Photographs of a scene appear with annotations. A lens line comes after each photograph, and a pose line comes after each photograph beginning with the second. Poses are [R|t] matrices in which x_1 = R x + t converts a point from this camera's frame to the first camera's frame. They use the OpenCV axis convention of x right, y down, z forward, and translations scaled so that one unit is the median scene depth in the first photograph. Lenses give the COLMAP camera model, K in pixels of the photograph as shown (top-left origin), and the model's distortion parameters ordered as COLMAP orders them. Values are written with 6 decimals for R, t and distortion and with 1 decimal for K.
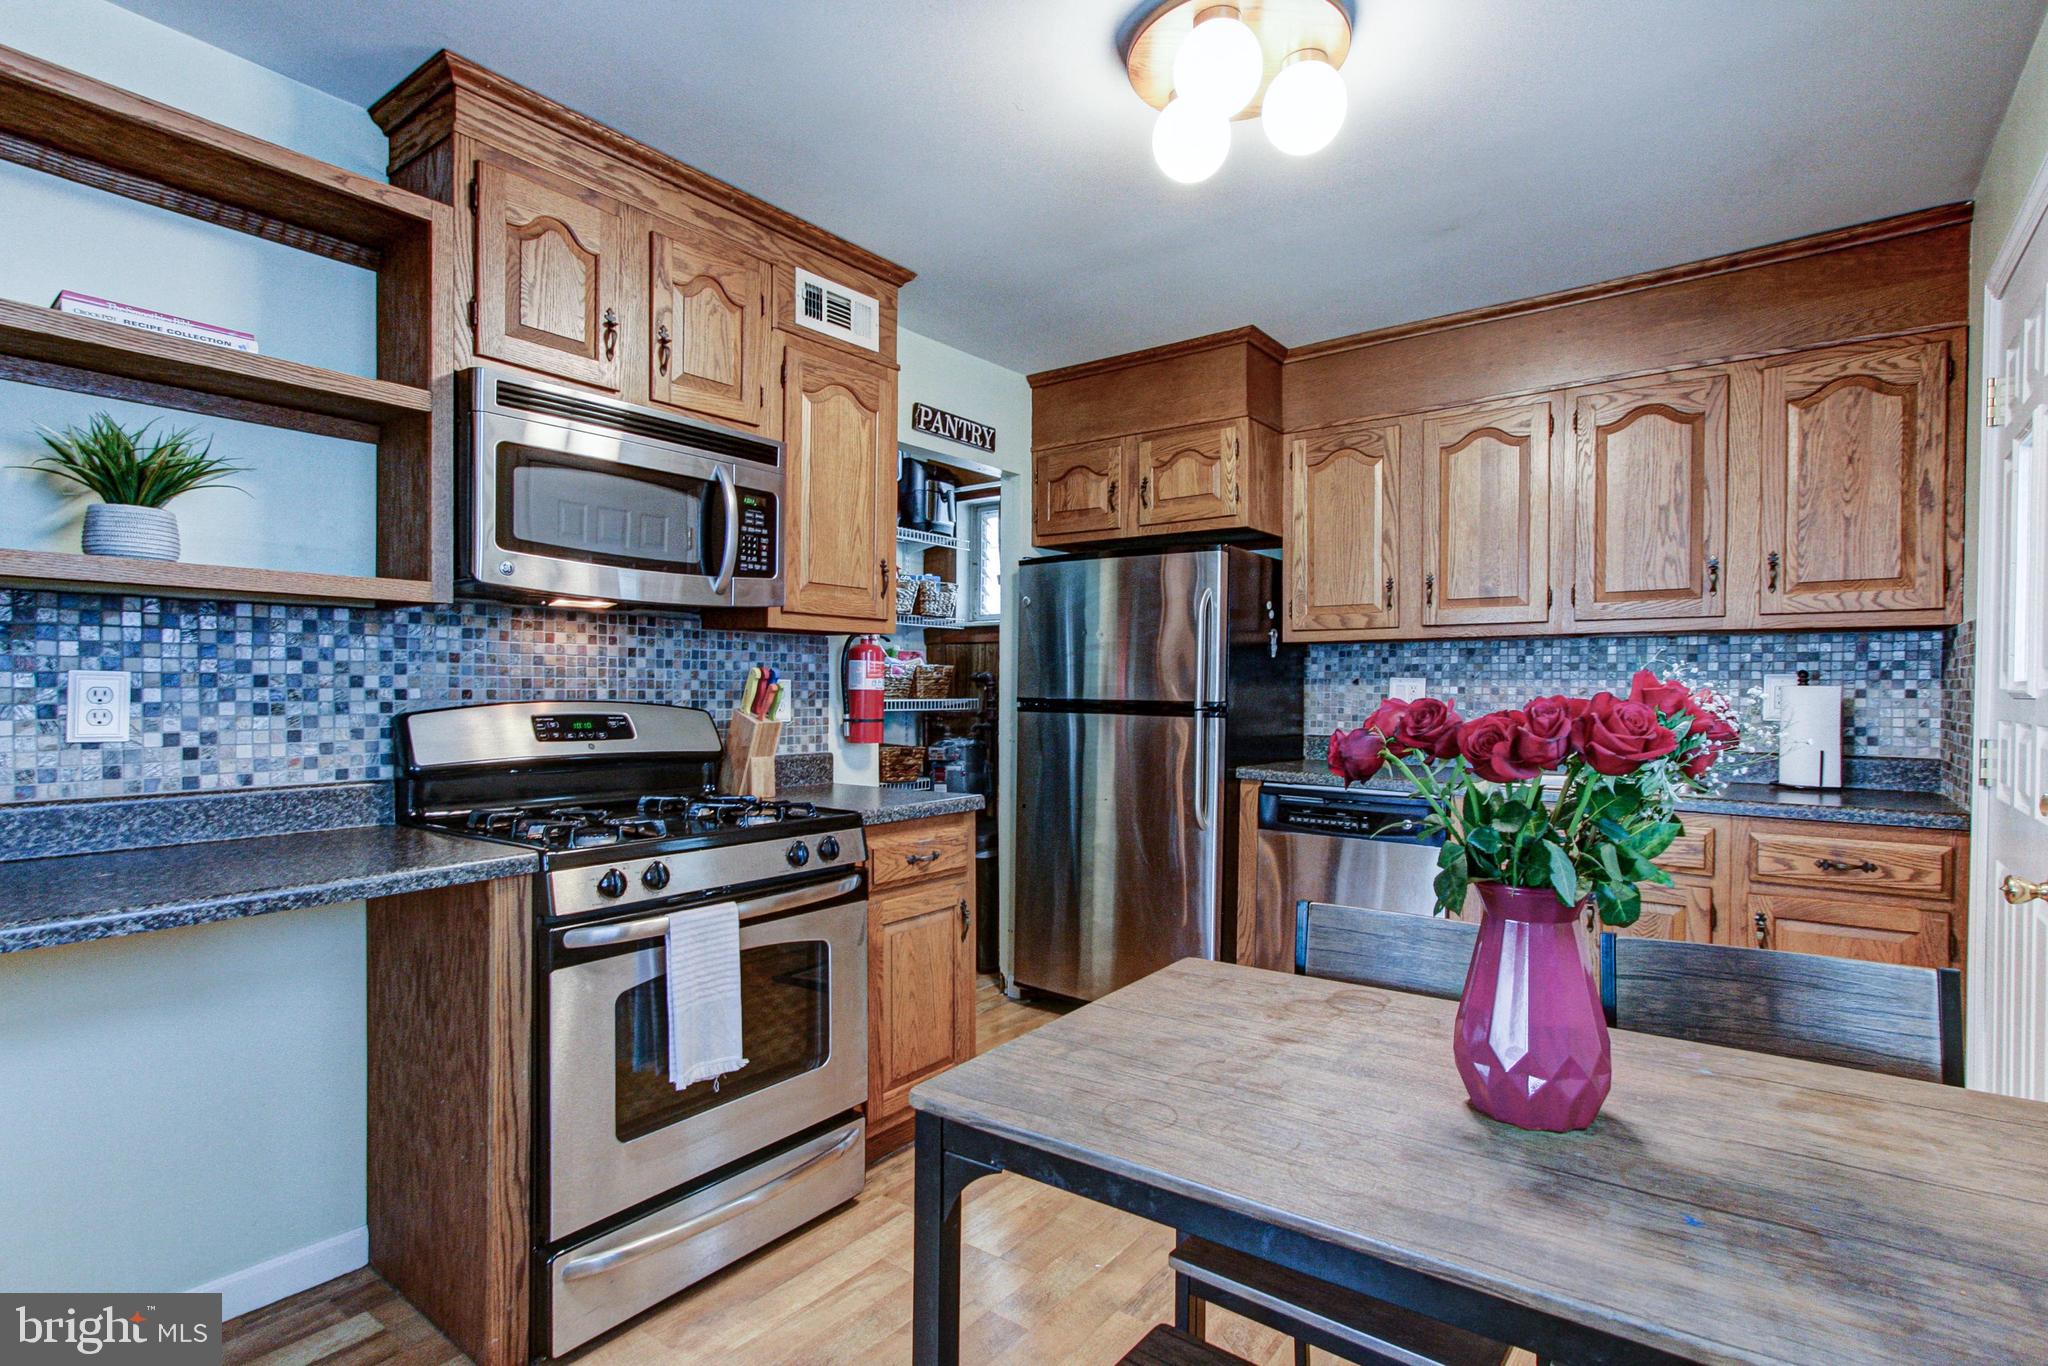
lens RADIAL K [[1000.7, 0, 1044.9], [0, 1000.7, 703.6], [0, 0, 1]] dist [-0.004366, 0.006392]
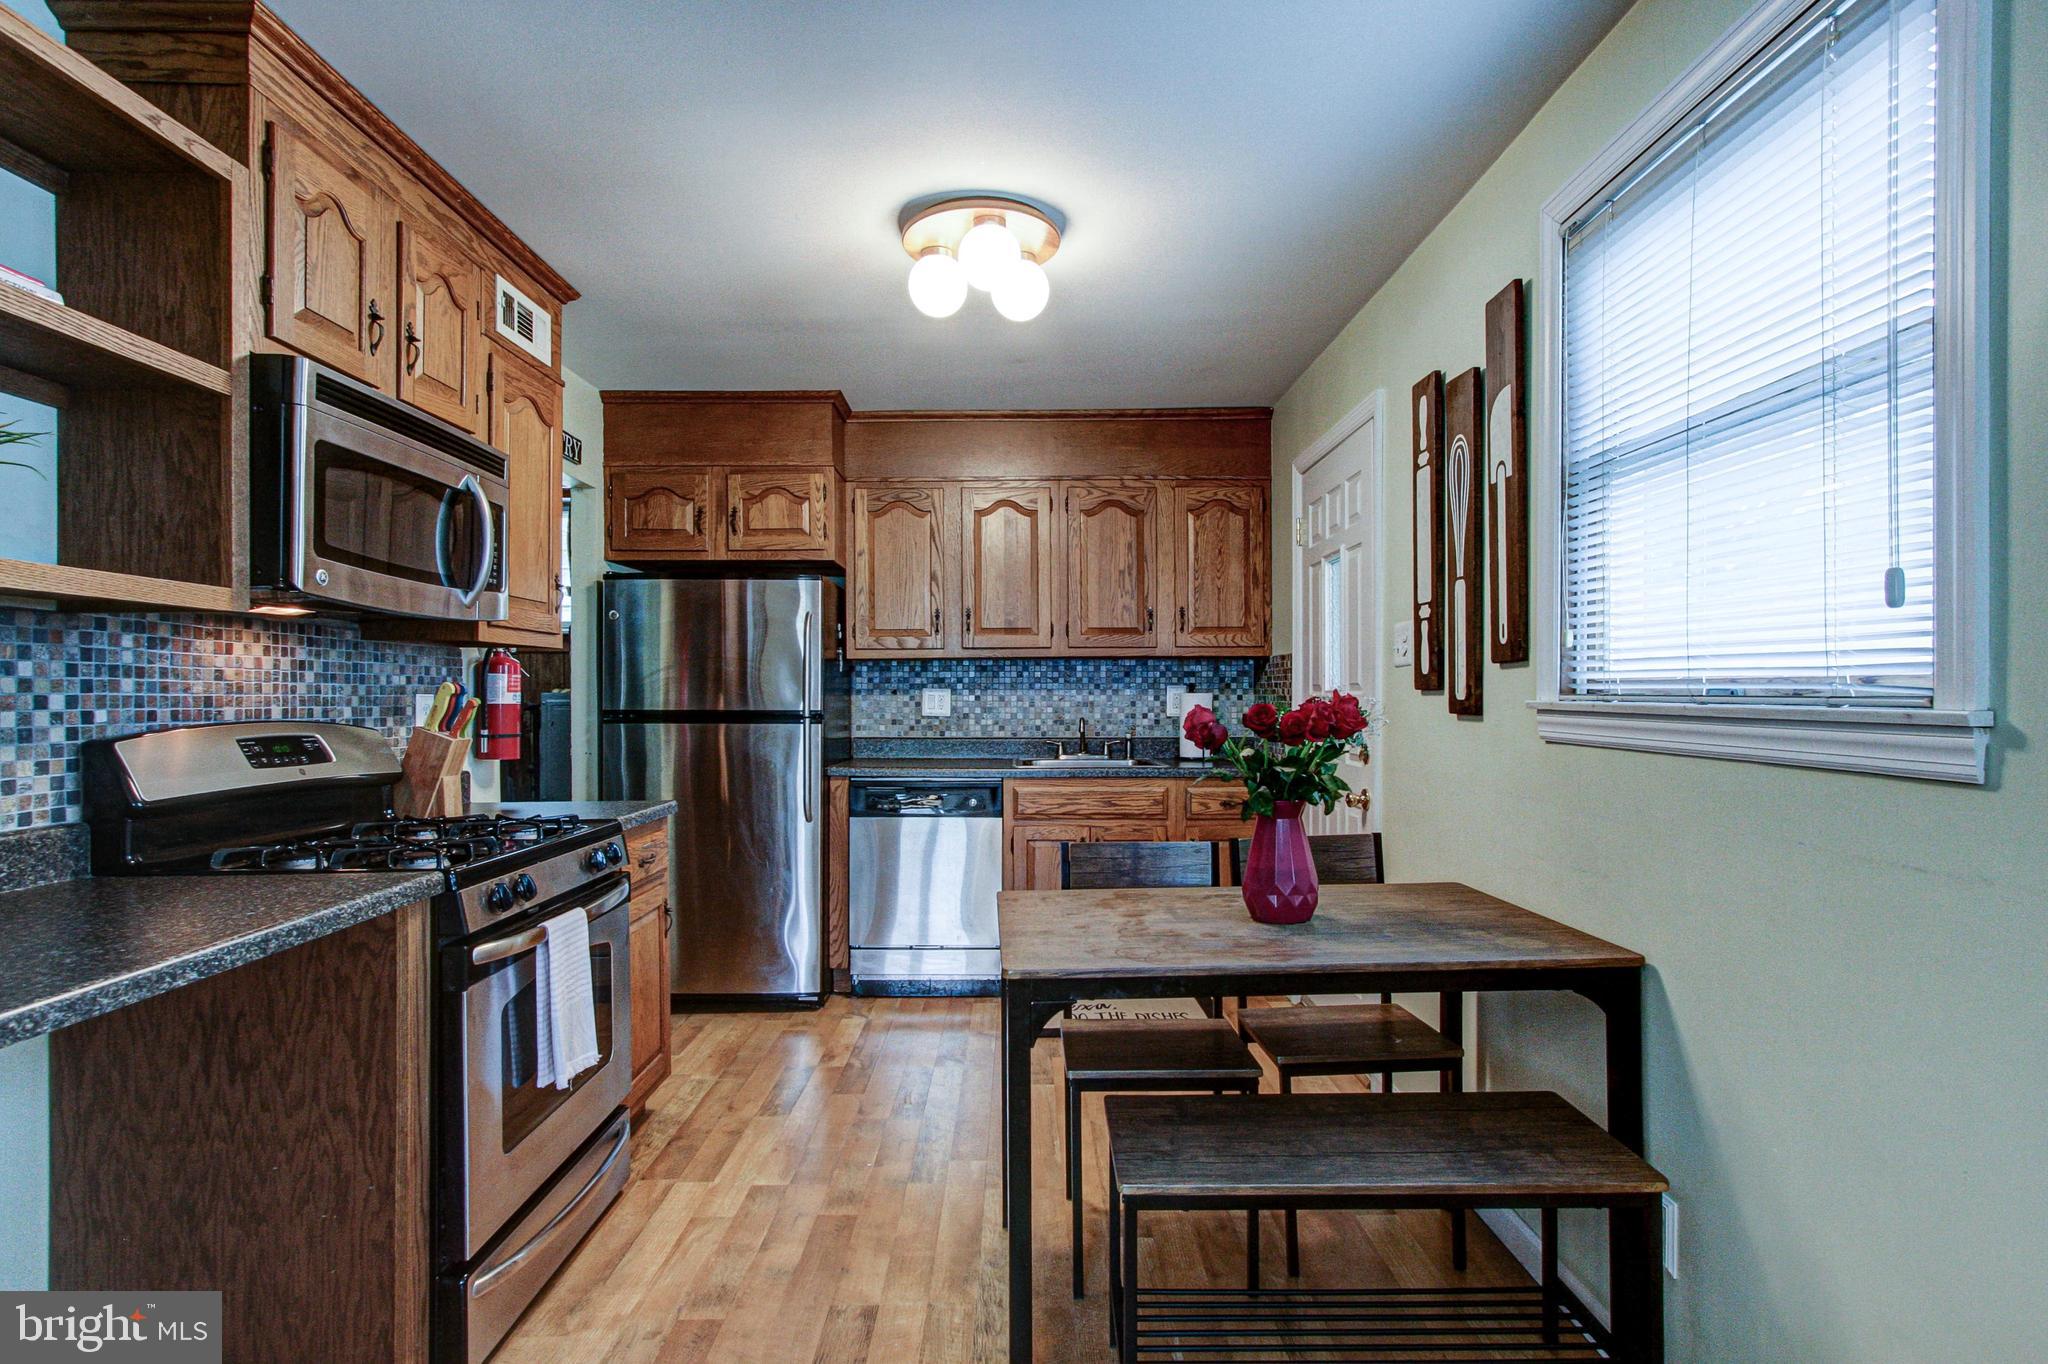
lens RADIAL K [[1000.7, 0, 1044.9], [0, 1000.7, 702.6], [0, 0, 1]] dist [-0.004366, 0.006392]
pose [[0.790791, -0.013044, 0.611947, -0.383402], [0.018639, 0.999822, -0.002775, -0.003192], [-0.611802, 0.013600, 0.790894, -0.088119]]
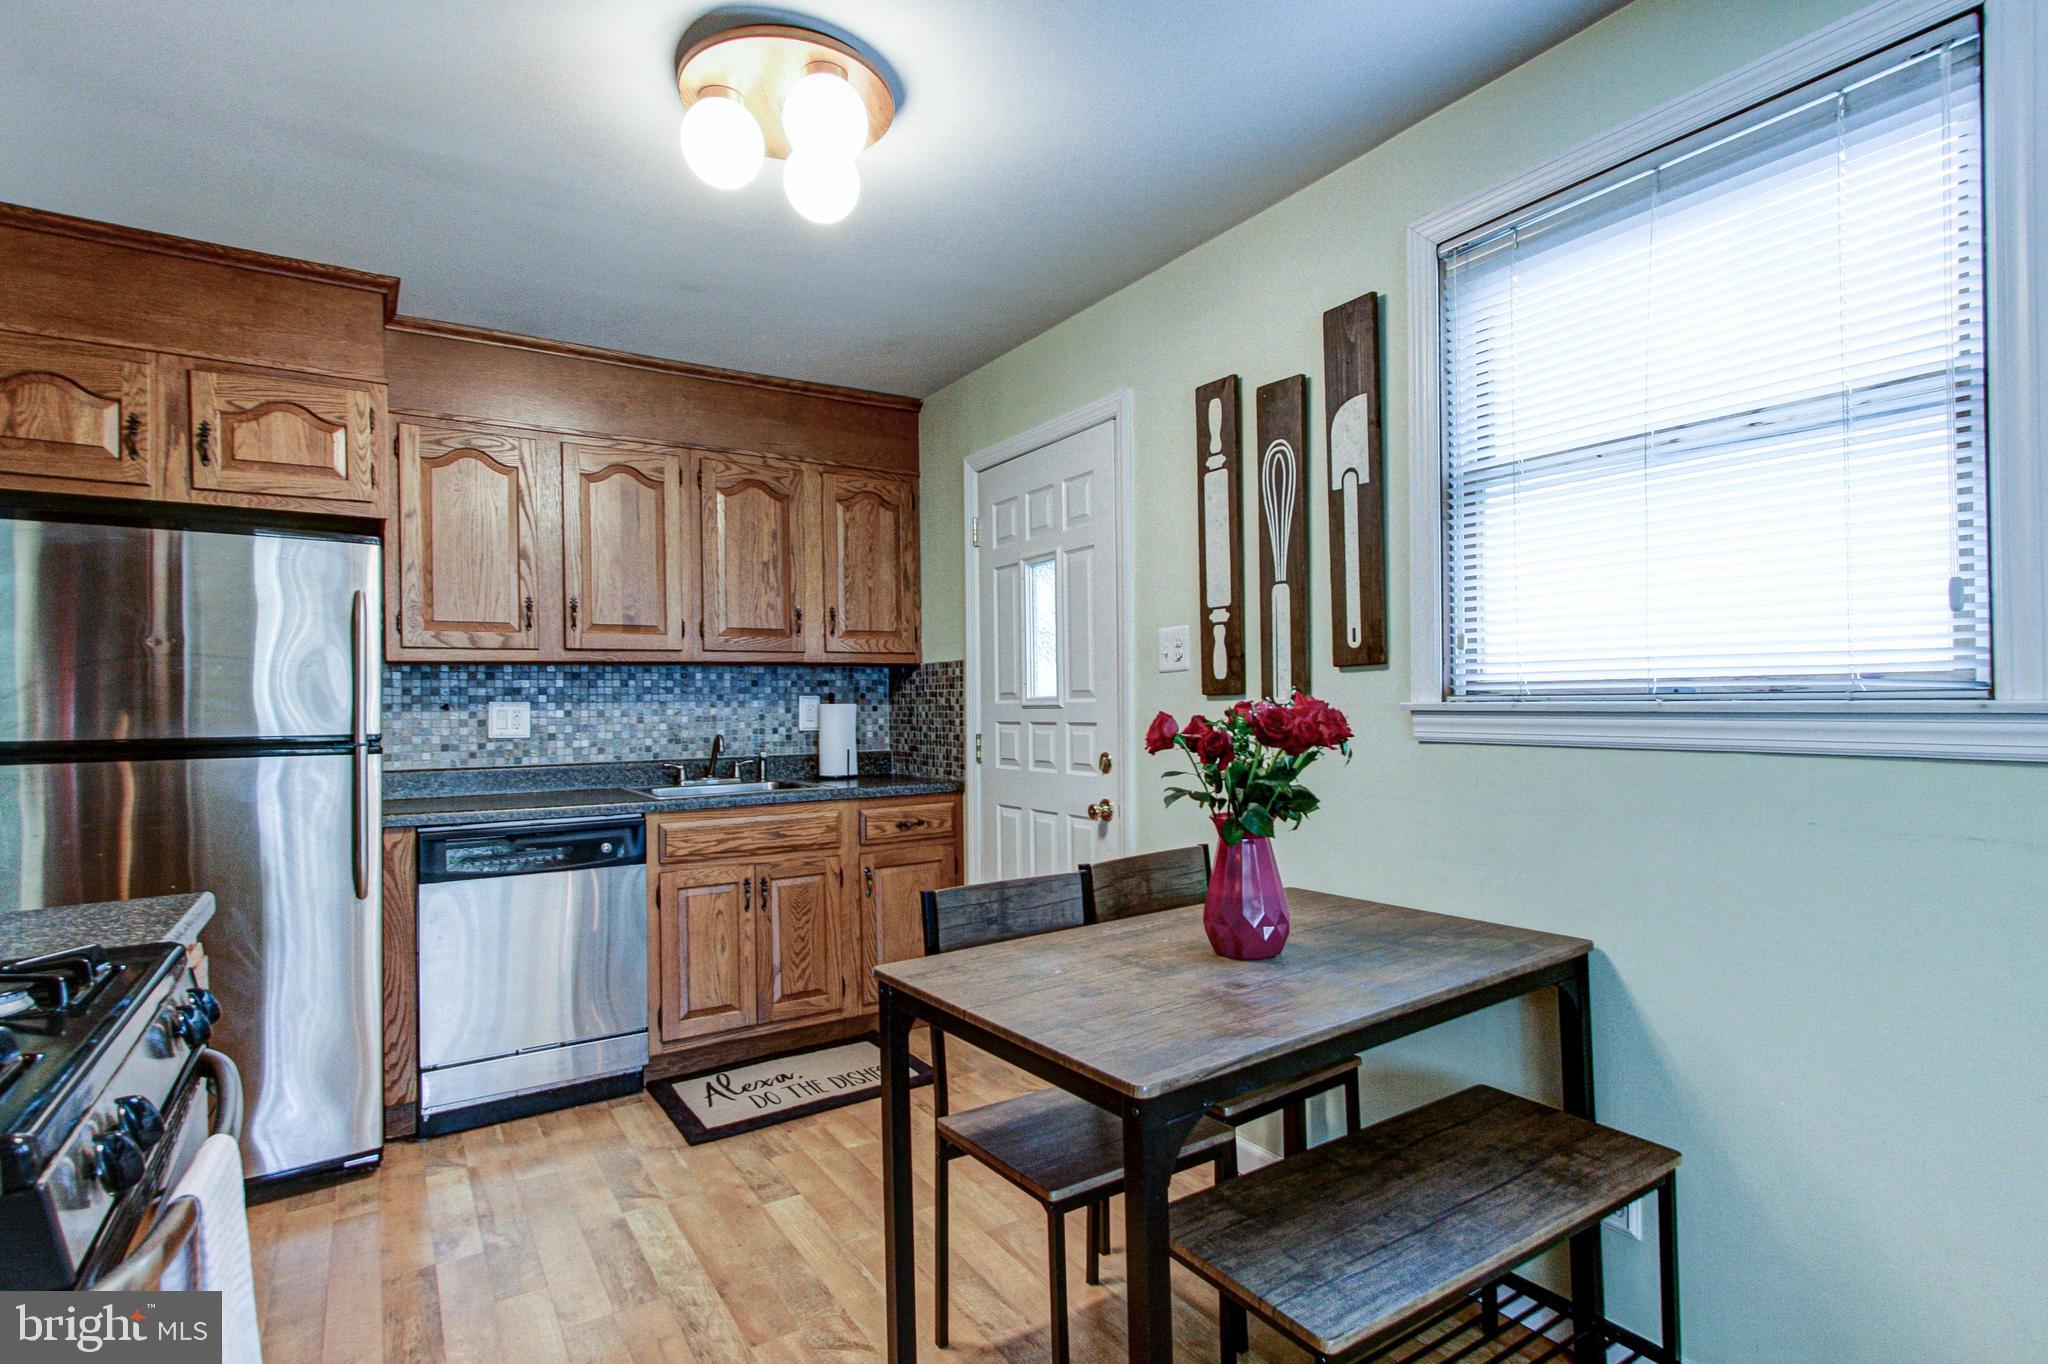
lens RADIAL K [[977.5, 0, 1028.3], [0, 977.5, 700.2], [0, 0, 1]] dist [-0.002665, 0.007745]
pose [[0.349423, -0.008545, 0.936926, -0.437327], [0.034847, 0.999385, -0.003881, -0.008785], [-0.936317, 0.034005, 0.349506, 0.280450]]
